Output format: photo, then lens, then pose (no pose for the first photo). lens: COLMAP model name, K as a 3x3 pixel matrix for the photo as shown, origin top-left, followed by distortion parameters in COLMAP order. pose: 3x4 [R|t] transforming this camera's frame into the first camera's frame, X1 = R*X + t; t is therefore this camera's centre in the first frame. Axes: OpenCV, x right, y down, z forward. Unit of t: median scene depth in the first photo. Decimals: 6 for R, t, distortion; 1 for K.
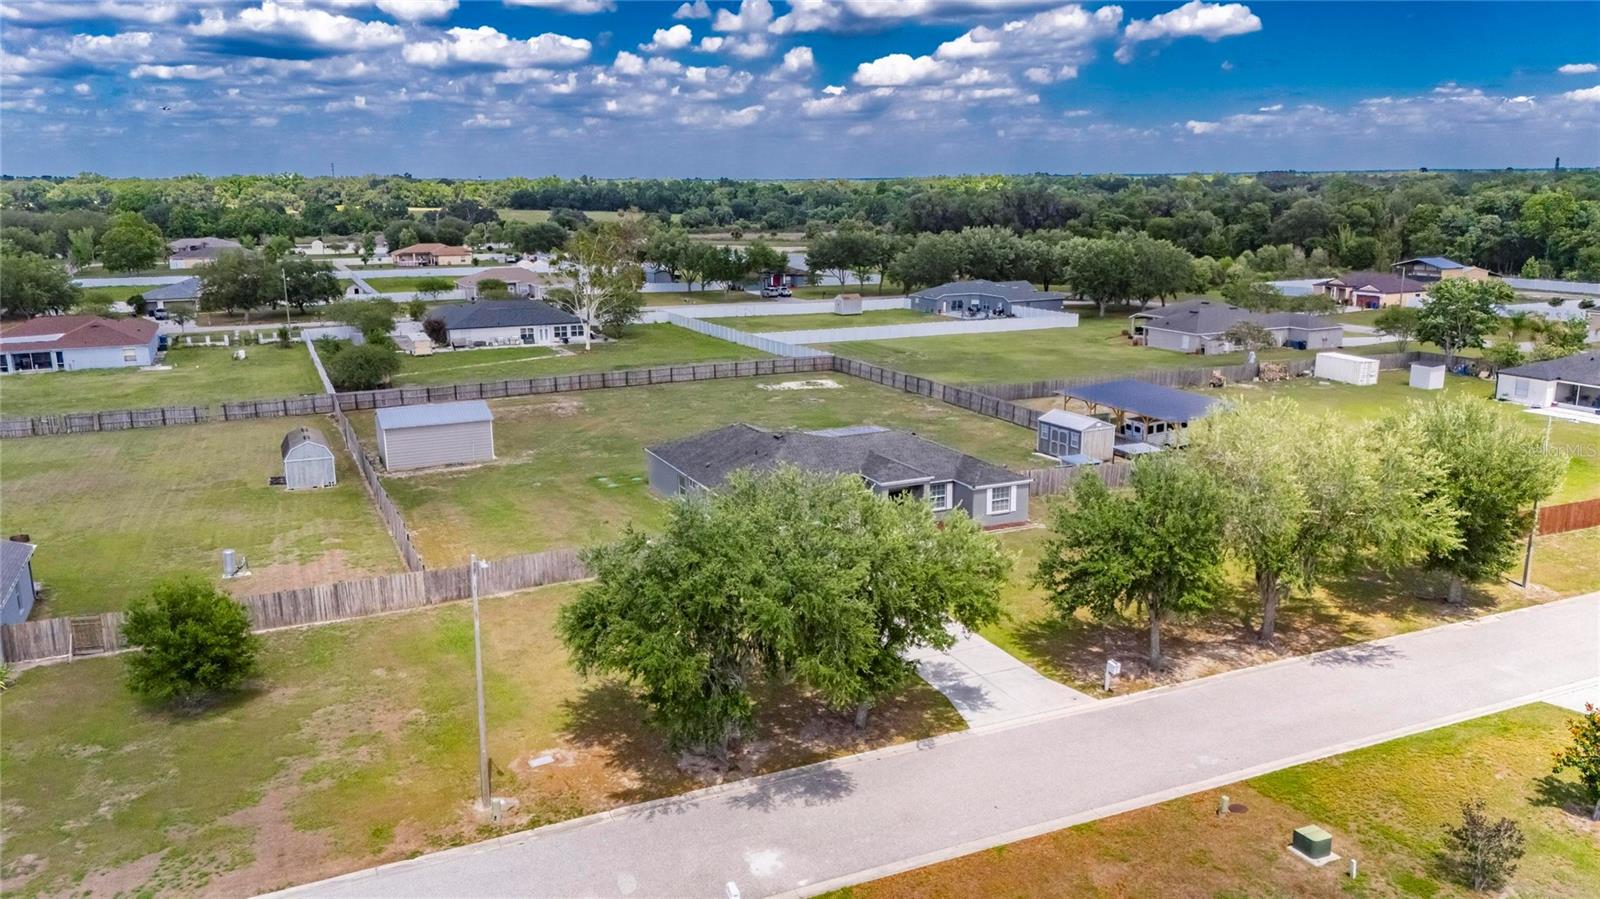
lens RADIAL K [[1175.4, 0, 807.7], [0, 1175.4, 448.9], [0, 0, 1]] dist [0.077945, -0.073859]
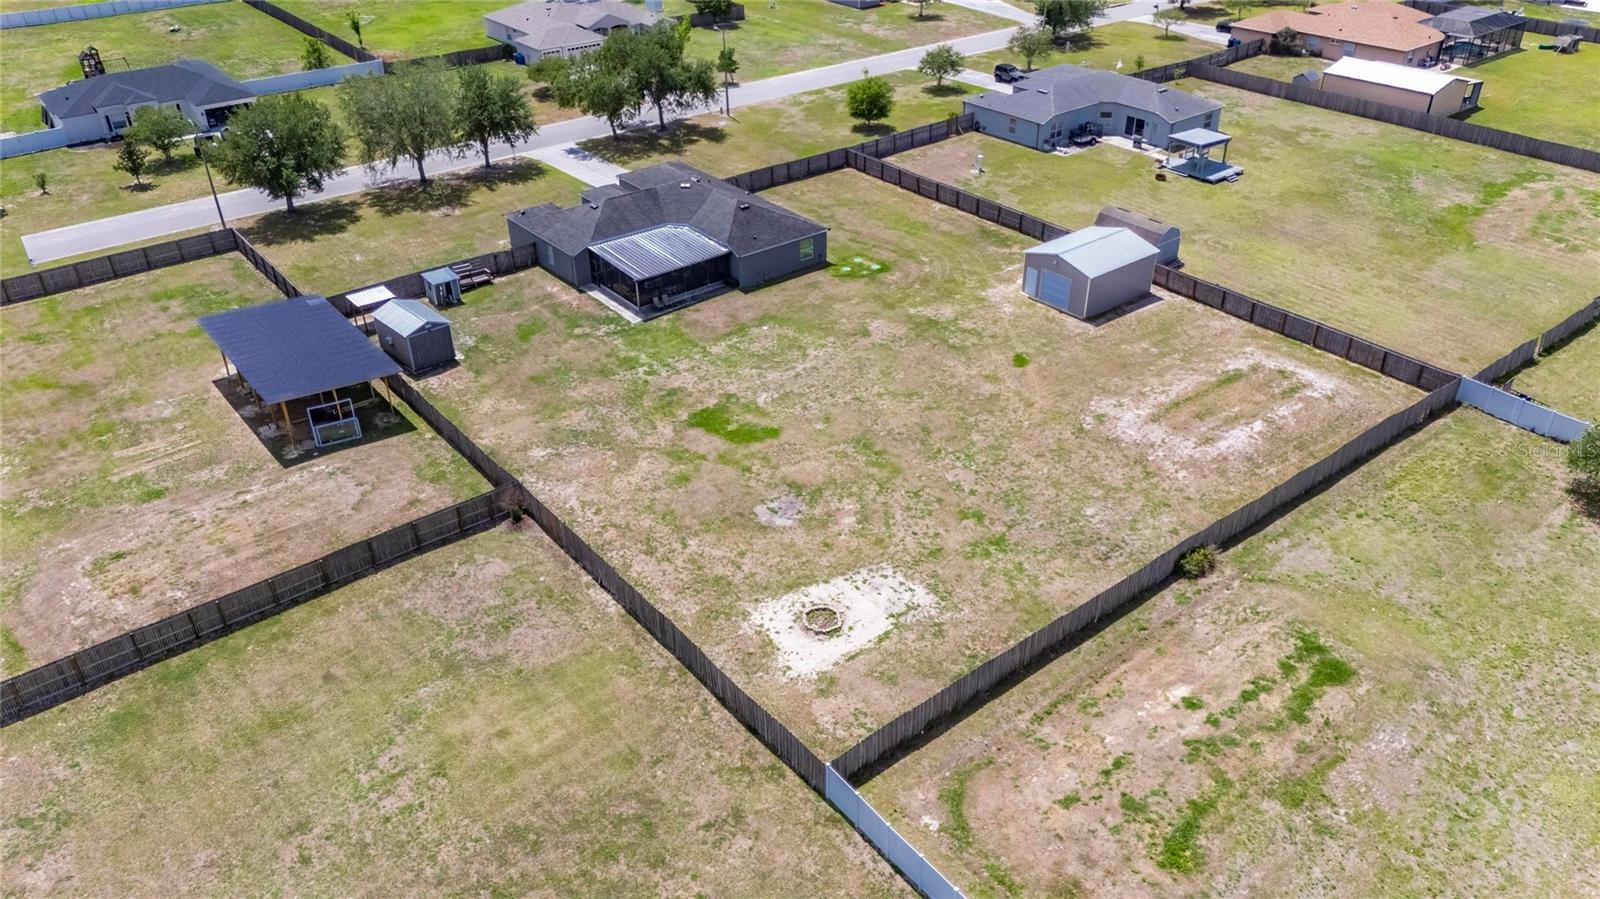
lens RADIAL K [[1153.2, 0, 809.5], [0, 1153.2, 487.5], [0, 0, 1]] dist [0.067004, -0.057083]
pose [[-0.970769, 0.141493, -0.193872, 0.123315], [-0.043002, 0.692152, 0.720470, -0.581126], [0.236130, 0.707747, -0.665835, 1.748583]]
